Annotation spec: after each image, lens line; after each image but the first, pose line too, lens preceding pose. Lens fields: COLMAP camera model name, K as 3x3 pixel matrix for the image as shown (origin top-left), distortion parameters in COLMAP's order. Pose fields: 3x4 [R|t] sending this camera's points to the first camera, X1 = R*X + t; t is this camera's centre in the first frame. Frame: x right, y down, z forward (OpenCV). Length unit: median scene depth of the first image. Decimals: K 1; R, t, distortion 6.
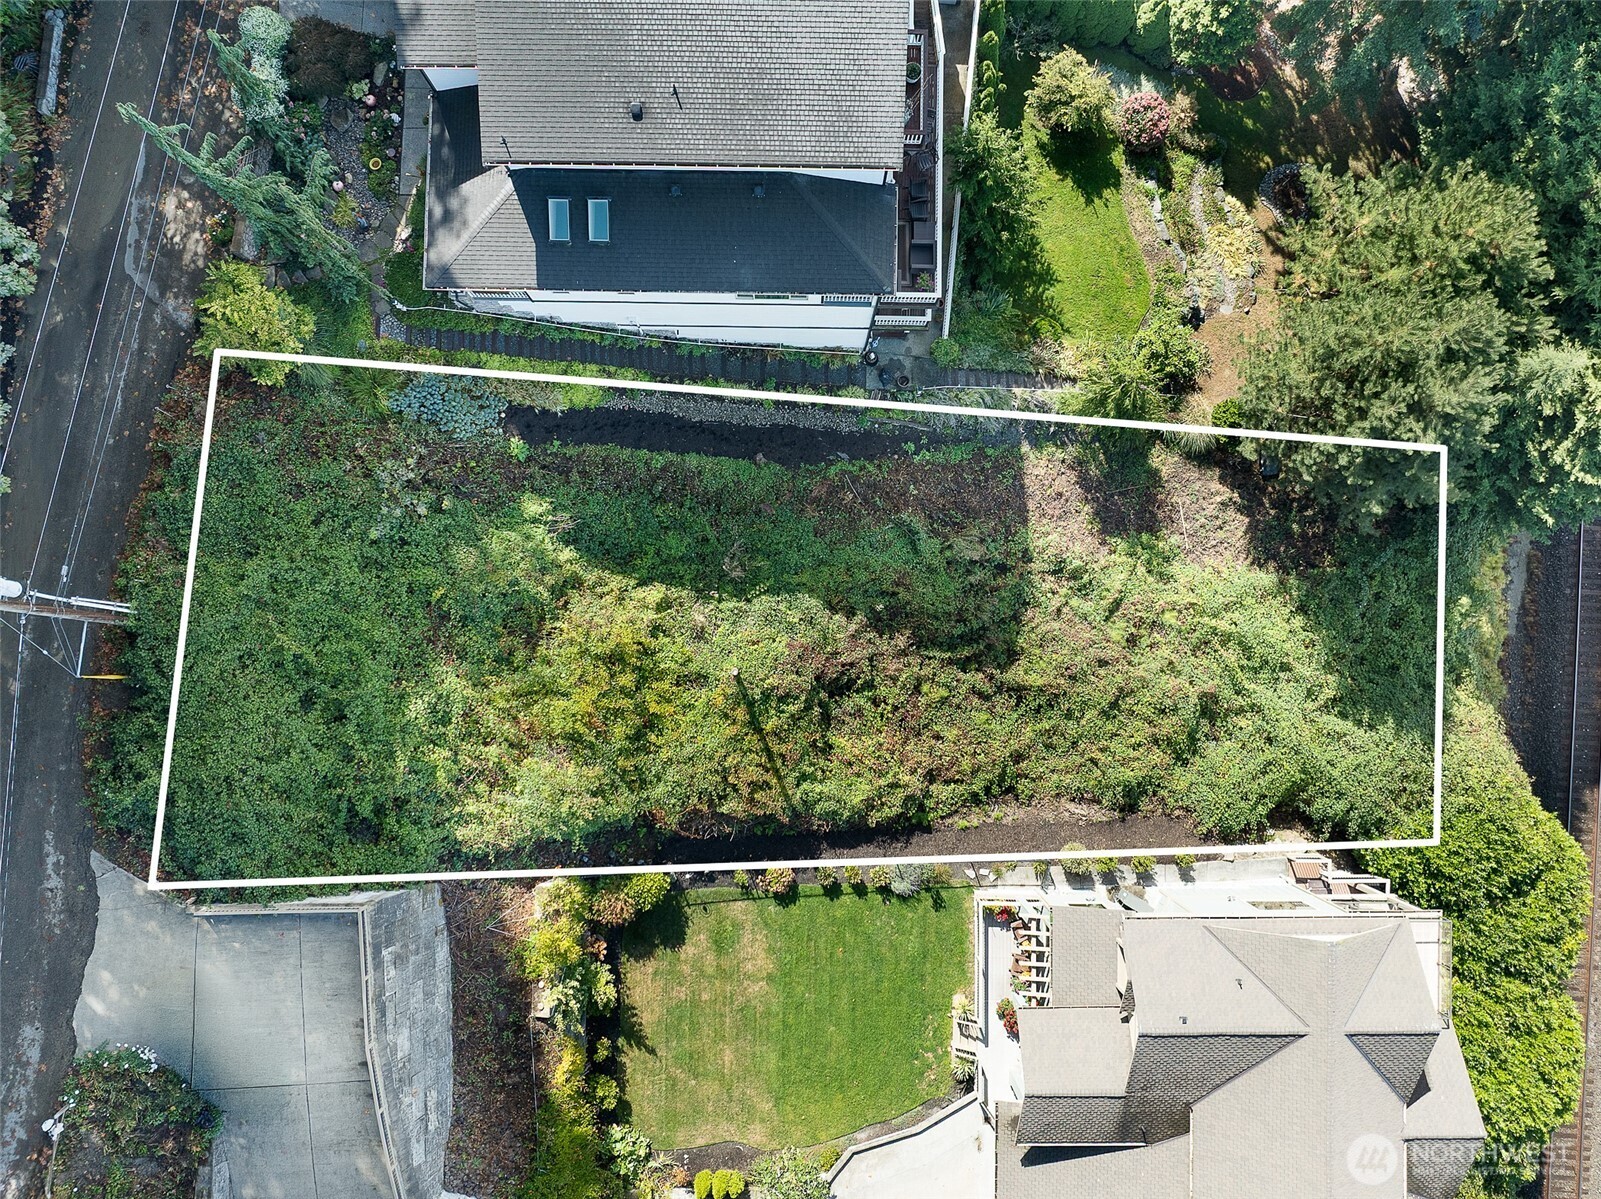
lens RADIAL K [[1185.5, 0, 798.9], [0, 1185.5, 588.9], [0, 0, 1]] dist [-0.037675, -0.002110]
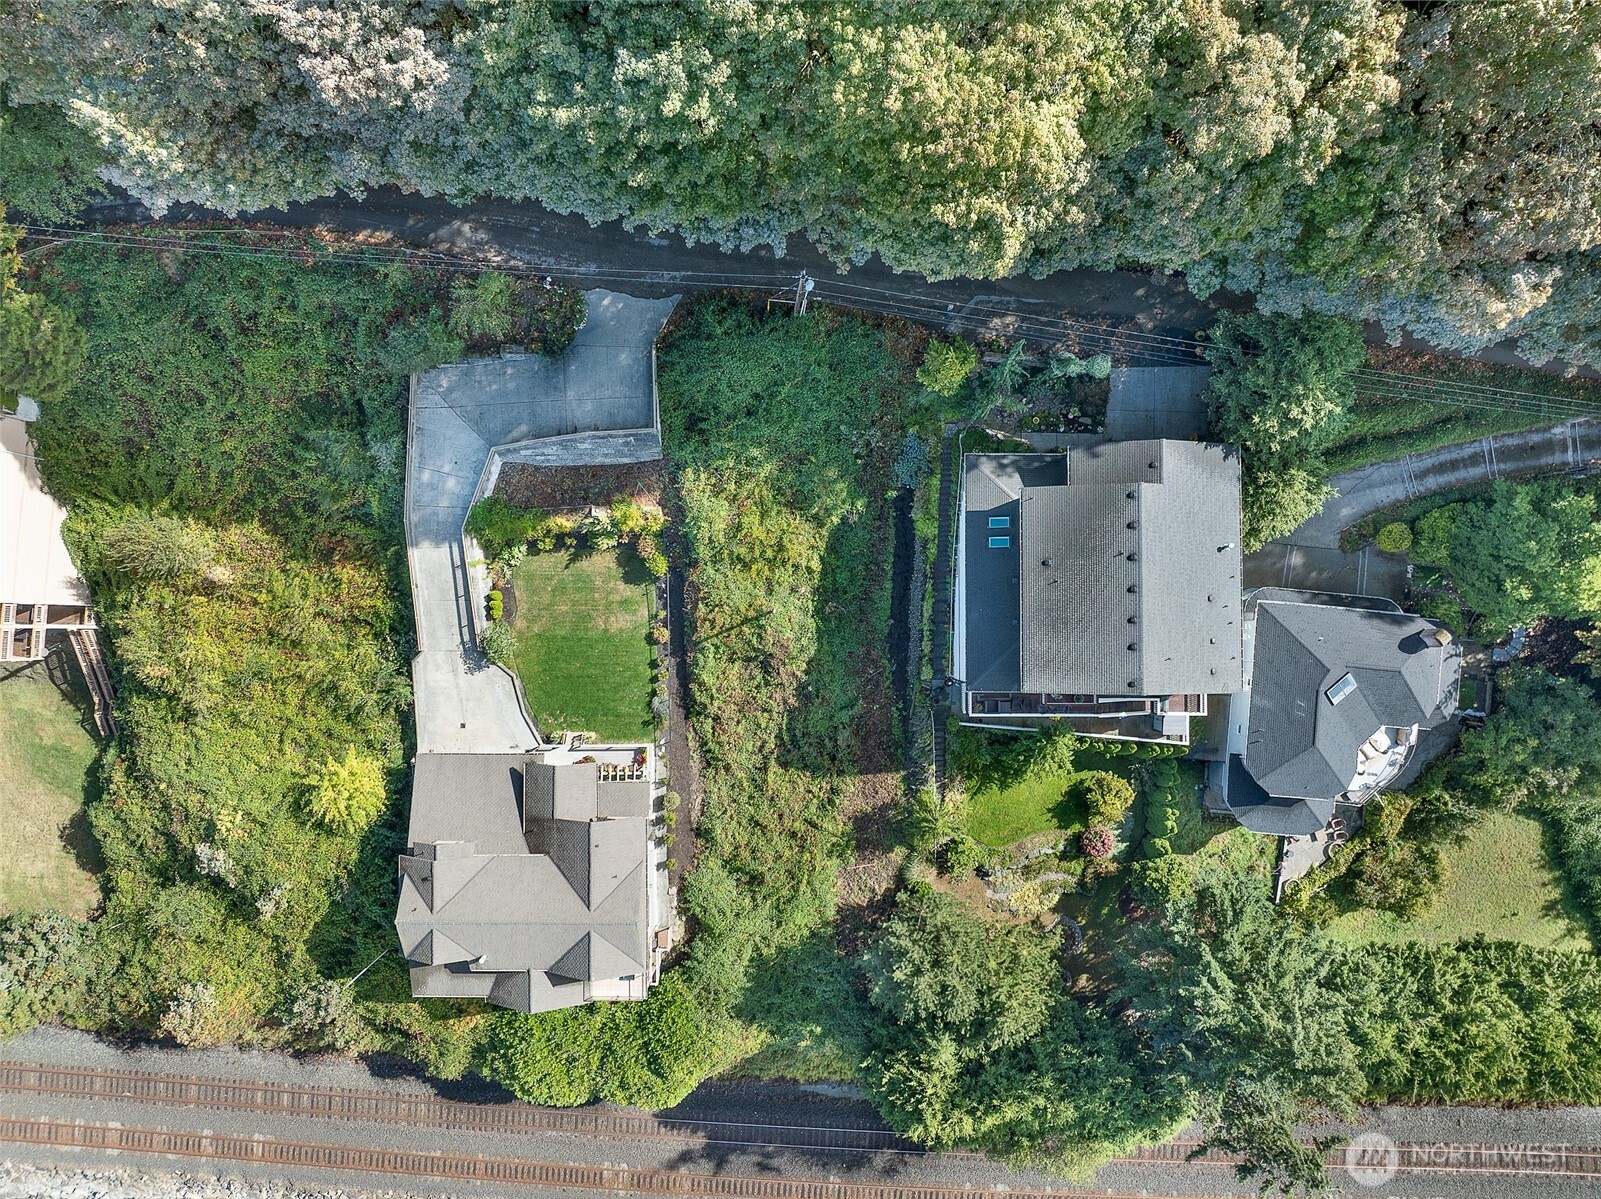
lens RADIAL K [[1185.5, 0, 798.9], [0, 1185.5, 588.9], [0, 0, 1]] dist [-0.037675, -0.002110]
pose [[0.012309, 0.998890, -0.045462, -0.001929], [-0.999103, 0.014129, 0.039917, -0.042395], [0.040515, 0.044930, 0.998168, -0.827523]]
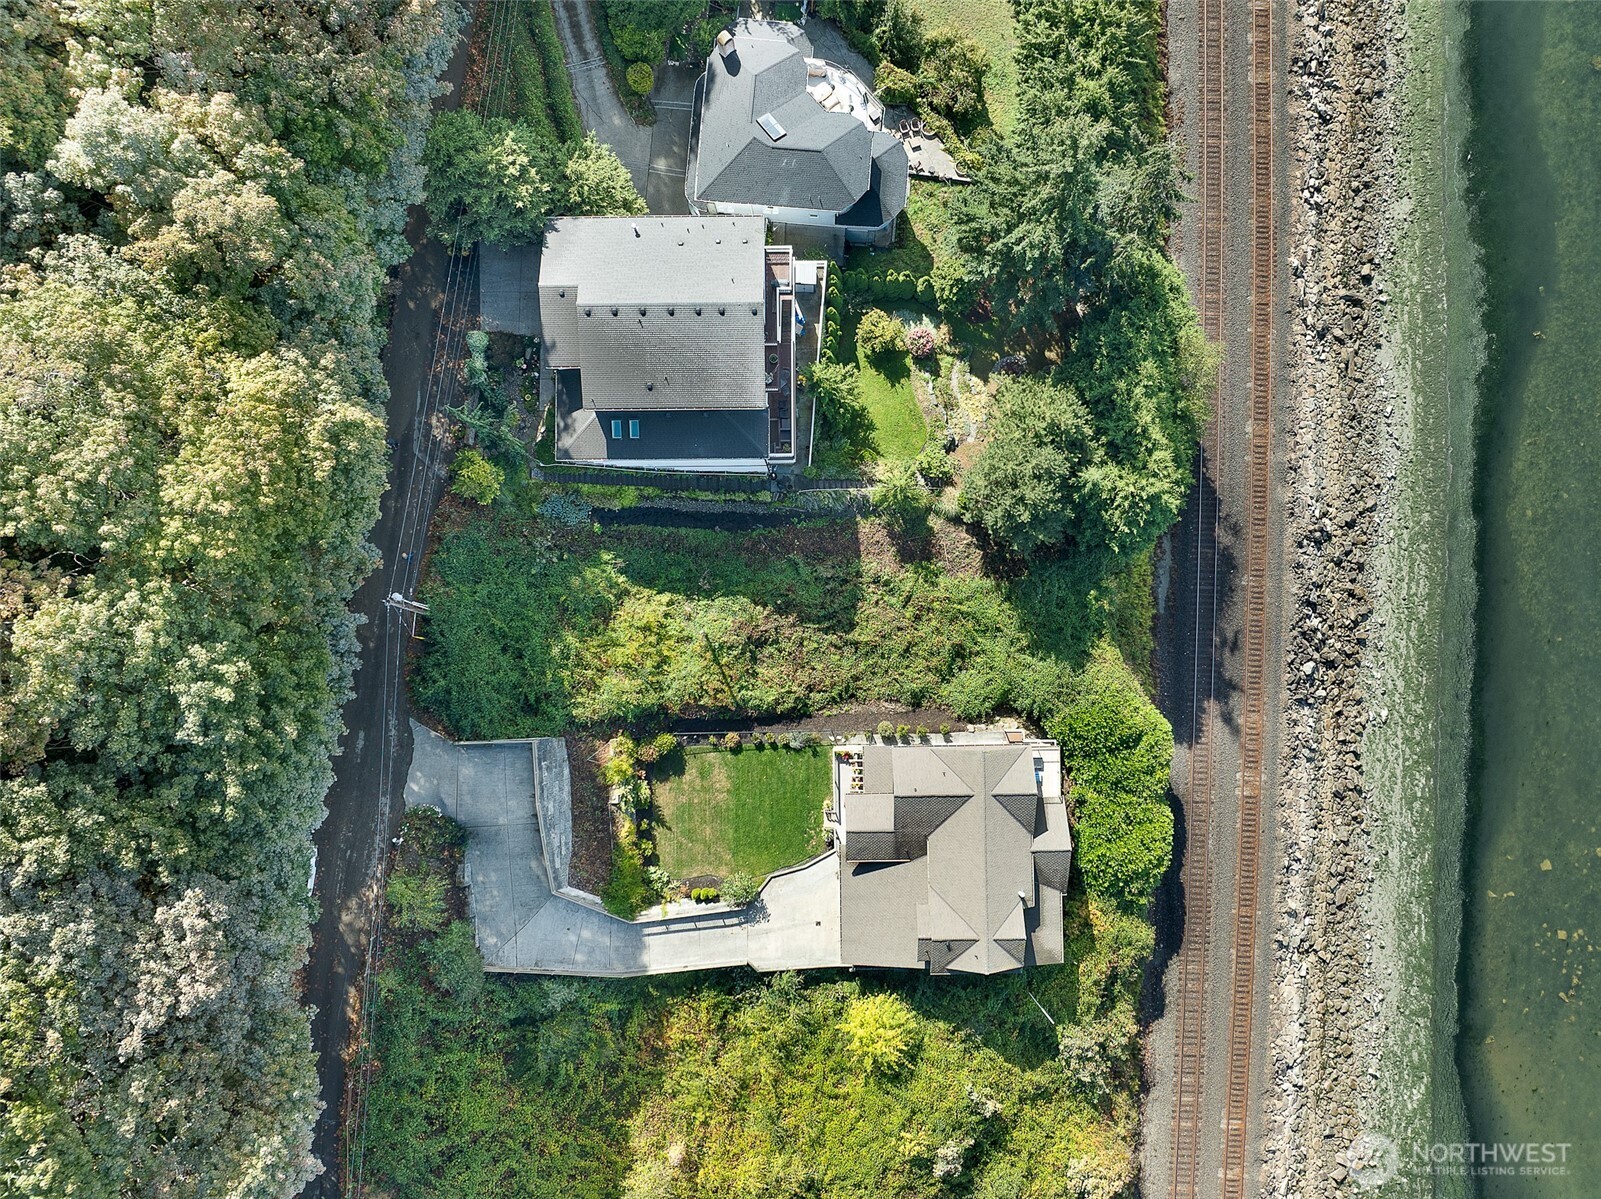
lens RADIAL K [[1293.3, 0, 855.3], [0, 1293.3, 598.7], [0, 0, 1]] dist [-0.029505, -0.026897]
pose [[0.999720, -0.023651, -0.000335, 0.198466], [0.023644, 0.999632, -0.013272, 0.042024], [0.000649, 0.013261, 0.999912, -1.180094]]
